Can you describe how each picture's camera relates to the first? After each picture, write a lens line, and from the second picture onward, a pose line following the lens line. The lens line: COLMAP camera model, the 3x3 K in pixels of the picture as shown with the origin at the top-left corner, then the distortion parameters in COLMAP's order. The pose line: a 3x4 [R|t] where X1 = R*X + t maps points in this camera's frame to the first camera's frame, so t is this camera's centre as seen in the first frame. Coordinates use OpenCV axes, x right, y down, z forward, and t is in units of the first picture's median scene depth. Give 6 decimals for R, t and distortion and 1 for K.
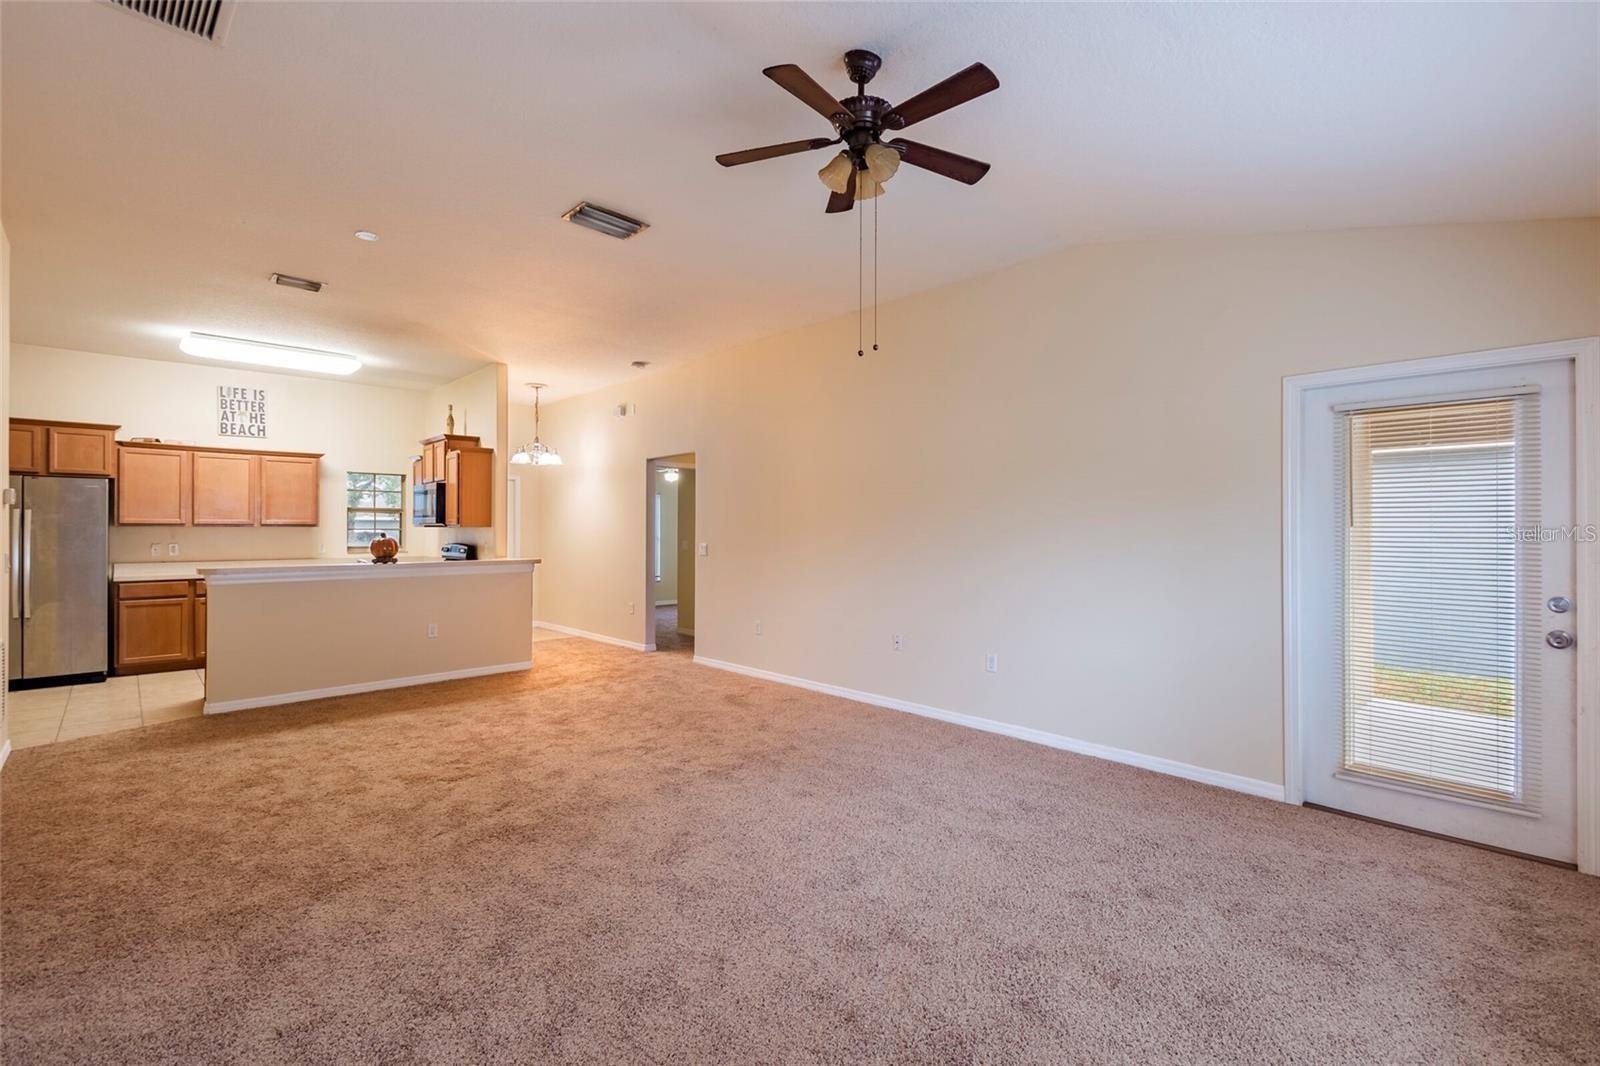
lens RADIAL K [[714.7, 0, 803.9], [0, 714.7, 525.3], [0, 0, 1]] dist [0.026470, -0.016675]
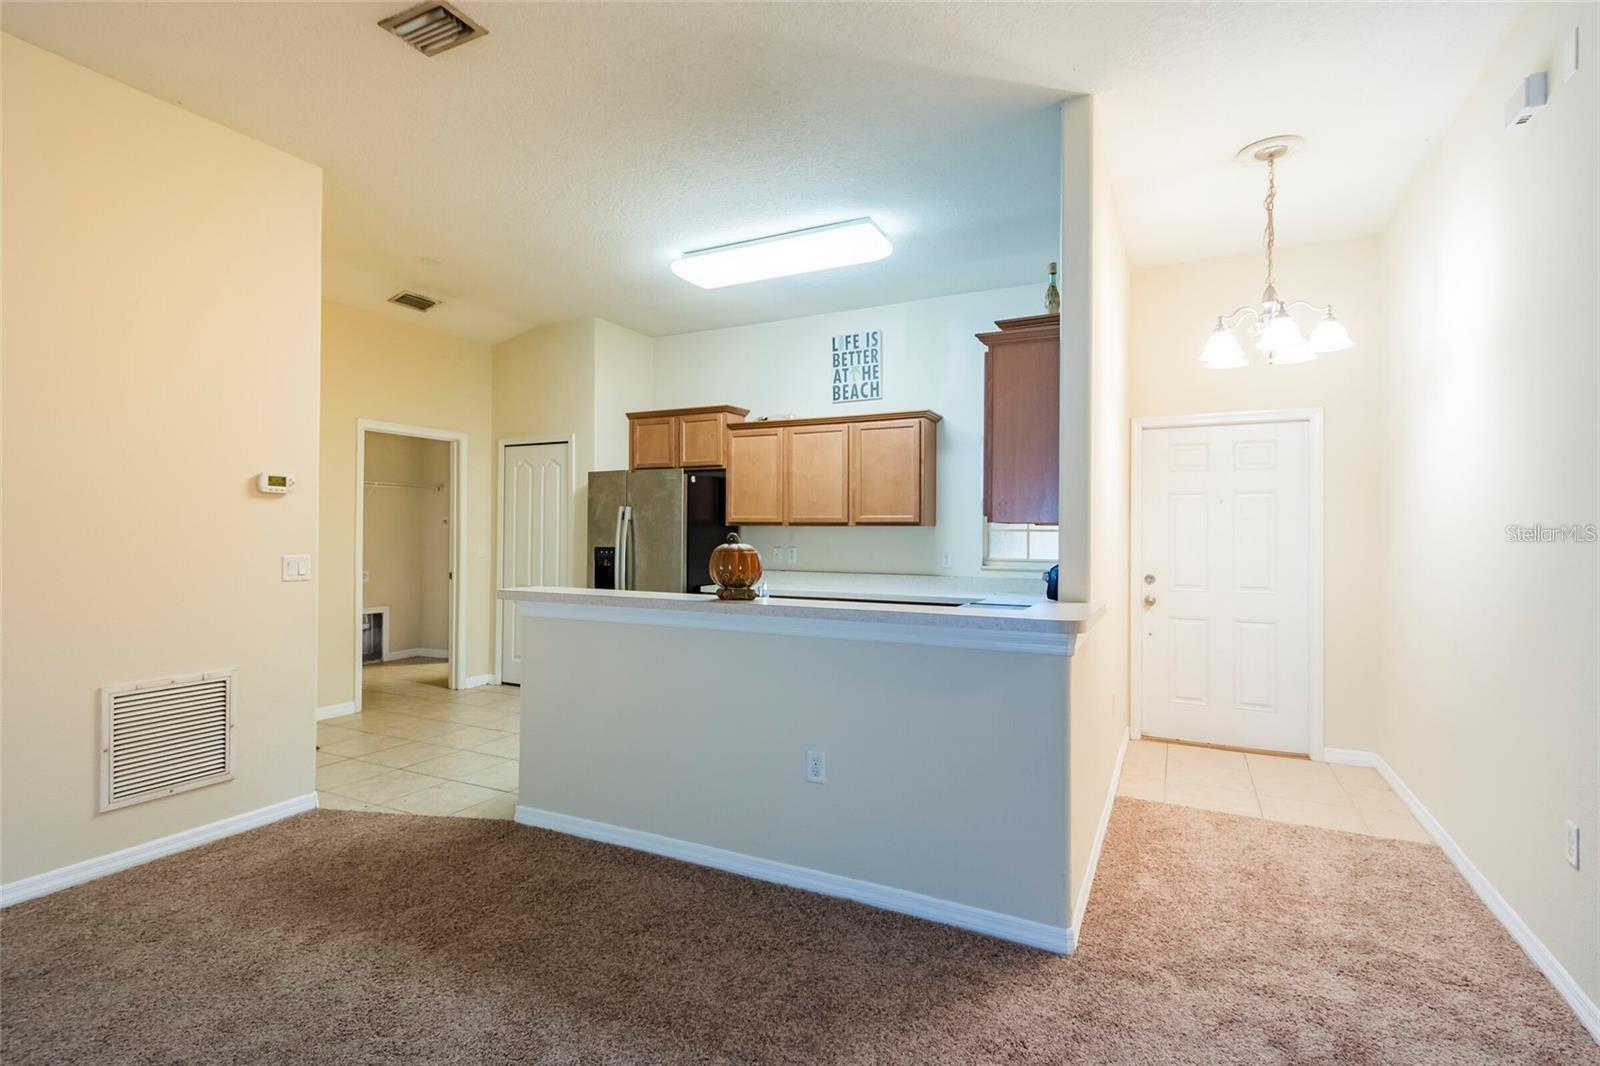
lens RADIAL K [[757.3, 0, 804.0], [0, 757.3, 525.5], [0, 0, 1]] dist [0.035963, -0.022080]
pose [[0.342375, -0.006494, -0.939541, -0.085404], [0.002977, 0.999979, -0.005827, 0.005656], [0.939559, -0.000802, 0.342387, 0.702694]]
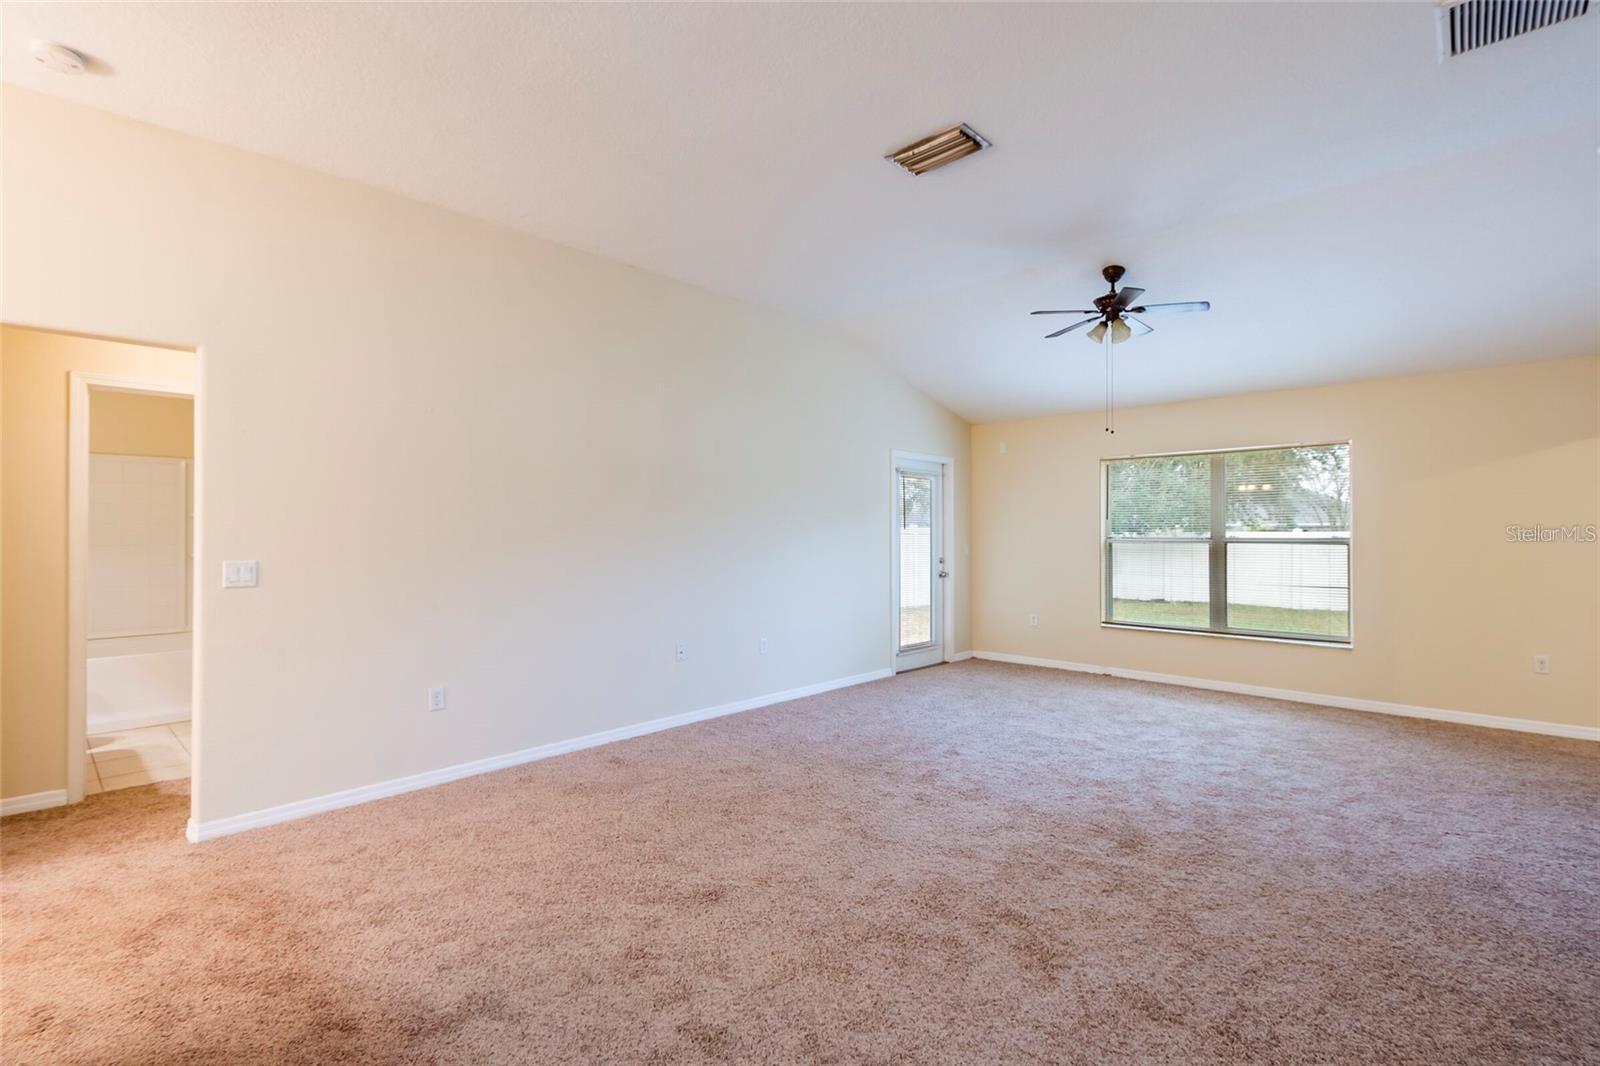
lens RADIAL K [[757.3, 0, 804.0], [0, 757.3, 525.5], [0, 0, 1]] dist [0.035963, -0.022080]
pose [[-0.064095, 0.008046, 0.997911, -0.604443], [-0.005997, 0.999946, -0.008447, 0.004970], [-0.997926, -0.006526, -0.064044, 0.636559]]
